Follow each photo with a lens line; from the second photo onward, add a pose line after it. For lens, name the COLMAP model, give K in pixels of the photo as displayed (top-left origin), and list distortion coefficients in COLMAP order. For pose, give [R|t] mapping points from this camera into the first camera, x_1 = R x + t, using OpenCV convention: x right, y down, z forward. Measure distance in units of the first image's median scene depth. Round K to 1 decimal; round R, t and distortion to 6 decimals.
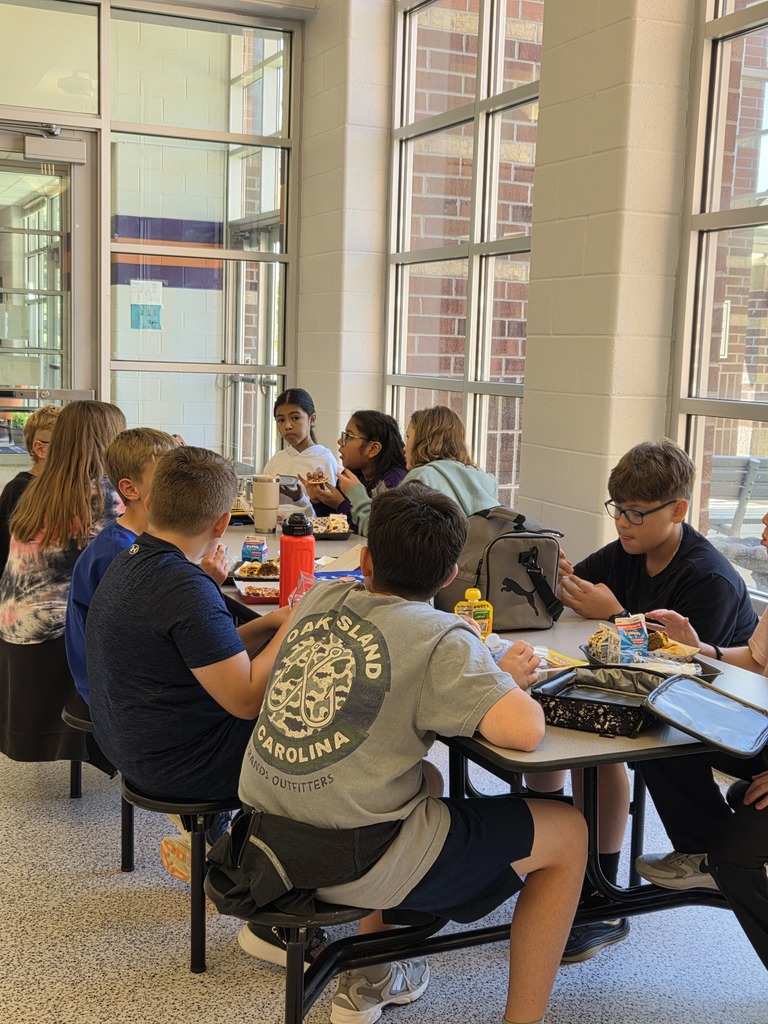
lens RADIAL K [[1317.6, 0, 386.0], [0, 1317.6, 513.2], [0, 0, 1]] dist [0.036759, 0.000000]
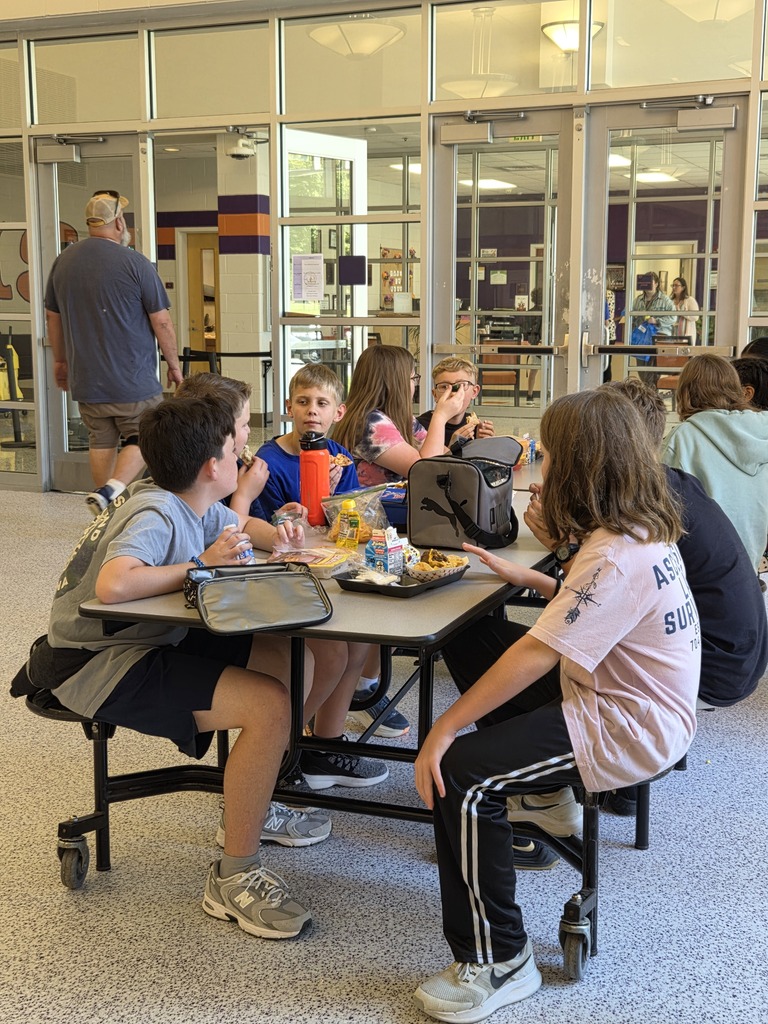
lens RADIAL K [[1317.6, 0, 385.7], [0, 1317.6, 512.2], [0, 0, 1]] dist [0.036759, 0.000000]
pose [[0.664107, 0.074881, -0.743878, 0.863157], [-0.063605, 0.997023, 0.043580, 0.016105], [0.744927, 0.018372, 0.666893, 0.256772]]
